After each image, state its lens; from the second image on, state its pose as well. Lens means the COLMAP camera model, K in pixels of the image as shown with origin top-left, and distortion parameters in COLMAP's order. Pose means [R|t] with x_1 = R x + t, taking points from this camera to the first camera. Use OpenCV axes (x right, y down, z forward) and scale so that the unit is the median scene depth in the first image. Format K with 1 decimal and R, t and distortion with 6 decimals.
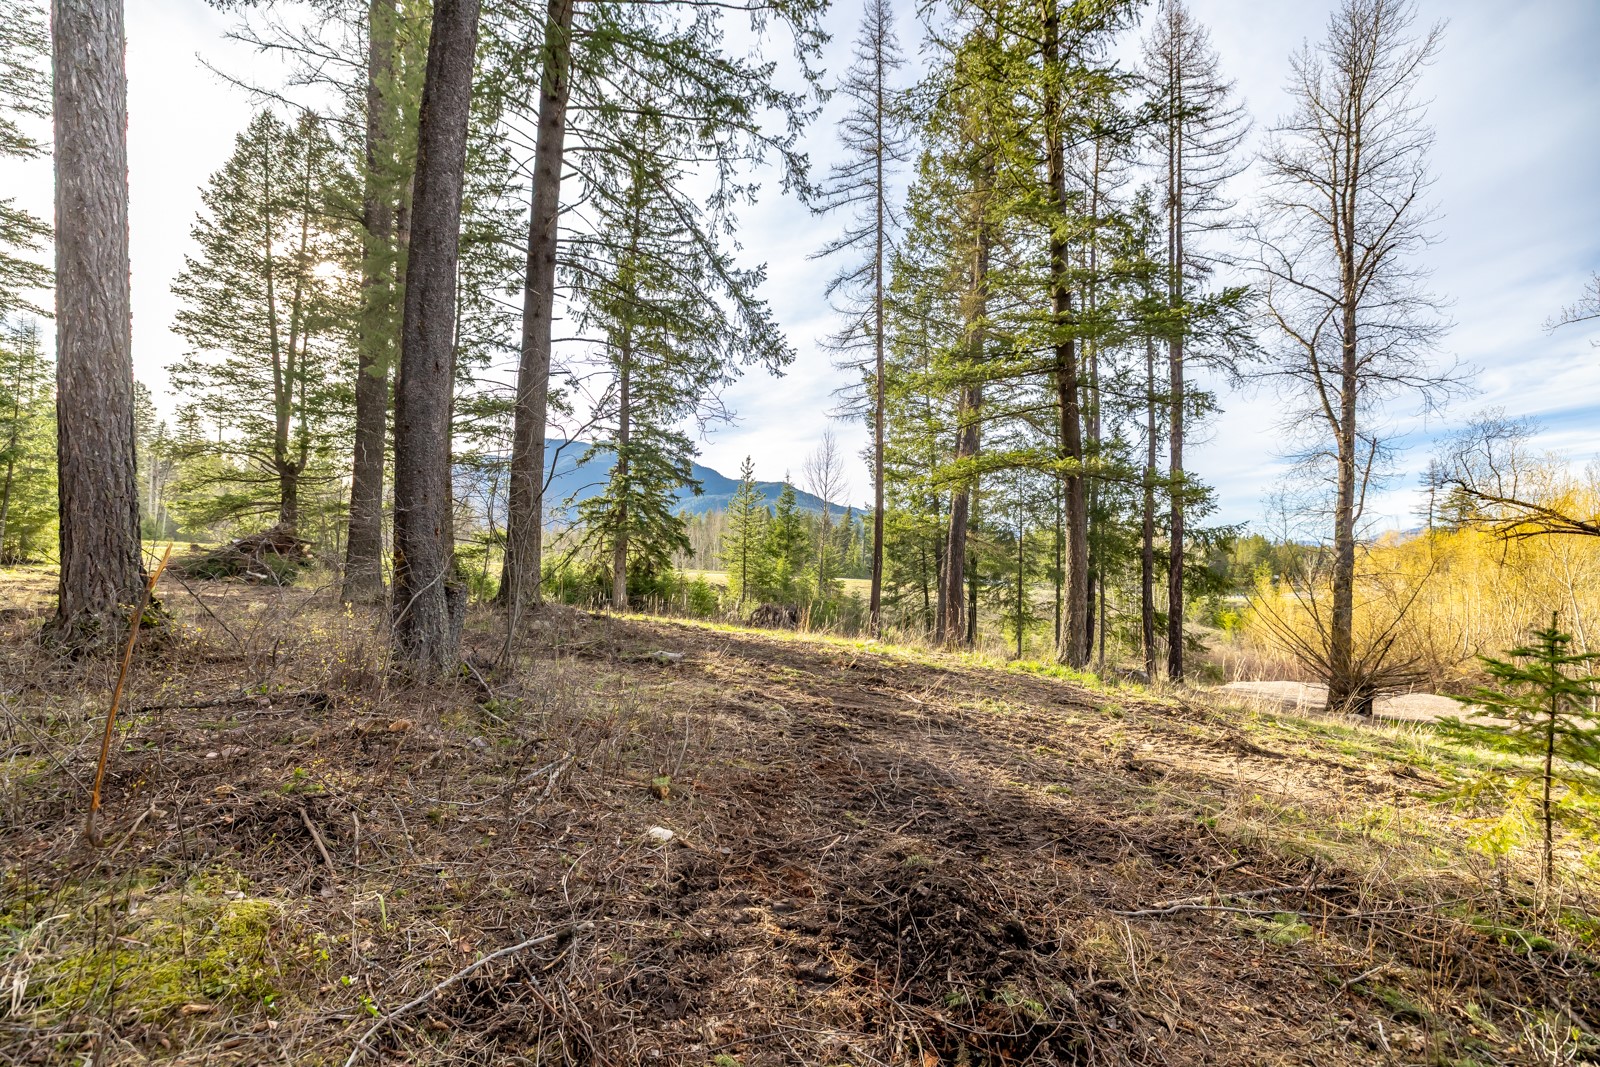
lens RADIAL K [[668.3, 0, 796.4], [0, 668.3, 535.8], [0, 0, 1]] dist [0.005512, -0.001412]
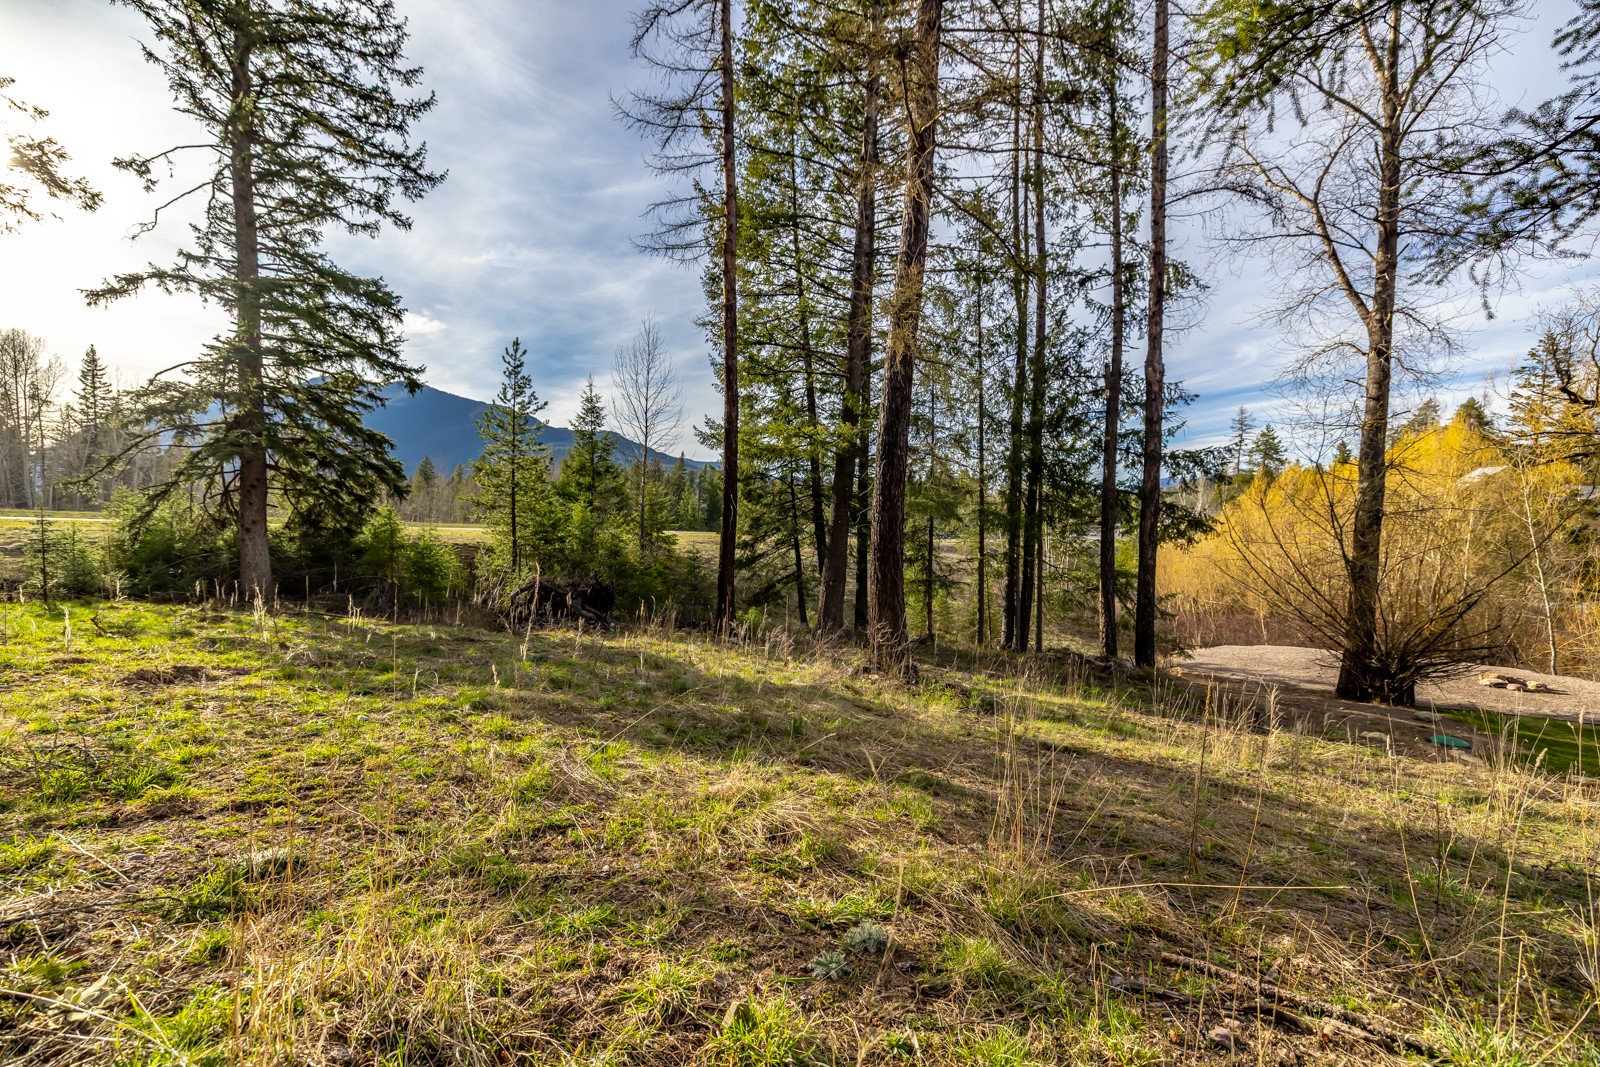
lens RADIAL K [[668.3, 0, 797.2], [0, 668.3, 530.1], [0, 0, 1]] dist [0.005512, -0.001412]
pose [[0.969594, -0.023194, 0.243619, 0.027442], [0.007458, 0.997837, 0.065317, 0.021324], [-0.244607, -0.061514, 0.967669, 0.354024]]
